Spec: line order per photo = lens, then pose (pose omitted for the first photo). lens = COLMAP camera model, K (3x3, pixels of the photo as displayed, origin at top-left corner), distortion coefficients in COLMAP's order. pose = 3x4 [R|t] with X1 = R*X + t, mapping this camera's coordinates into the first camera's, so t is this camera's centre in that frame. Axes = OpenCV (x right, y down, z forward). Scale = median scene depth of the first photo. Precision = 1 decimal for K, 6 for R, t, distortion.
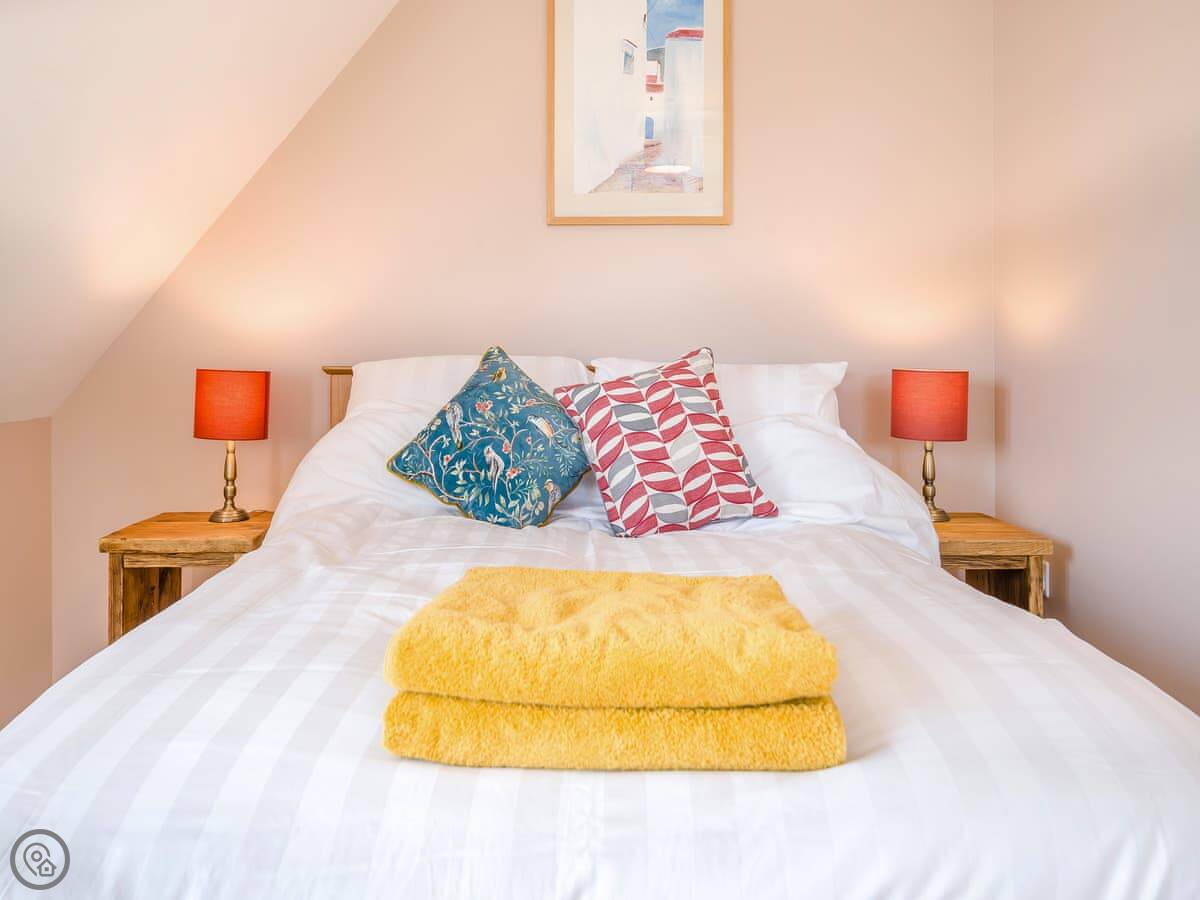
lens RADIAL K [[931.0, 0, 570.1], [0, 931.0, 377.5], [0, 0, 1]] dist [-0.020206, -0.004714]
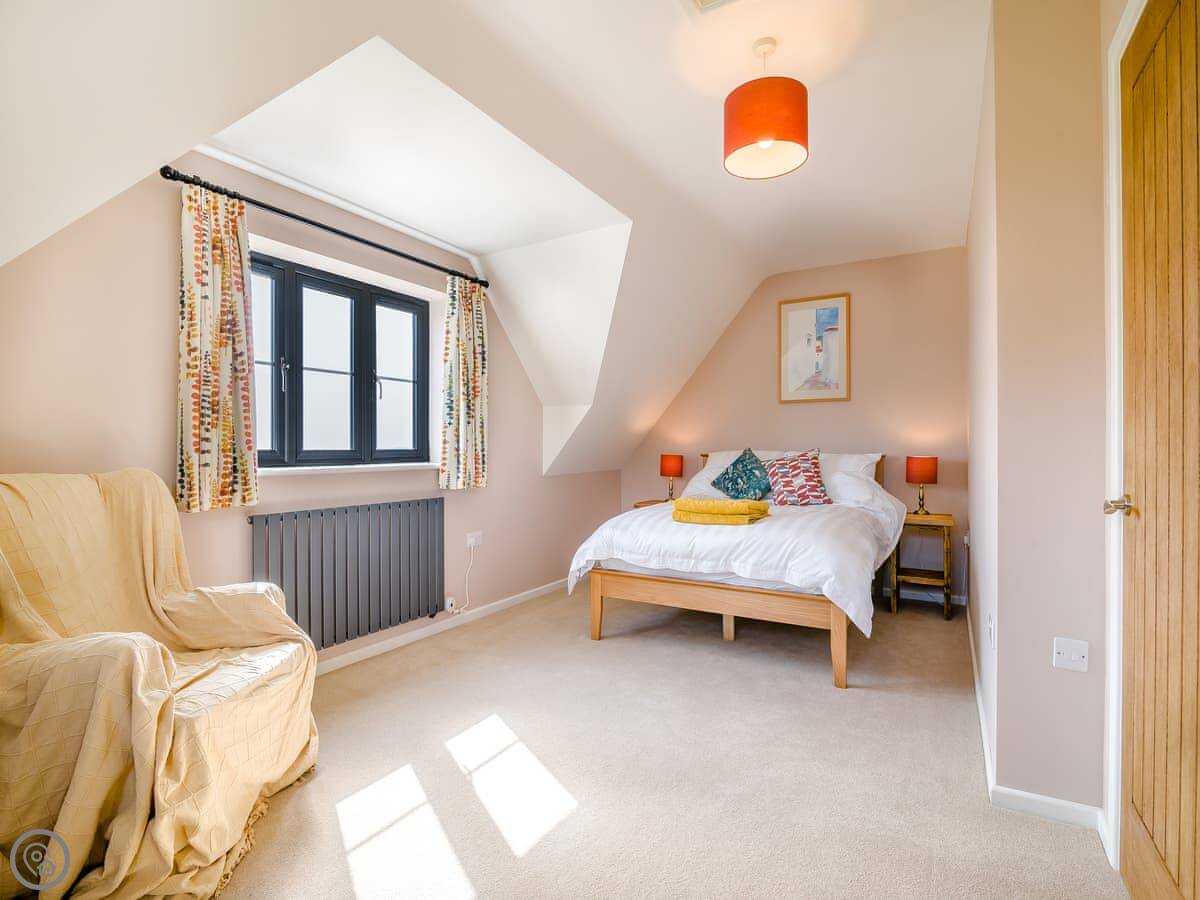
lens RADIAL K [[931.0, 0, 599.9], [0, 931.0, 452.7], [0, 0, 1]] dist [-0.020206, -0.004714]
pose [[0.873016, 0.003507, -0.487679, 1.062046], [-0.007683, 0.999949, -0.006563, 0.008209], [0.487631, 0.009476, 0.872999, -2.069732]]
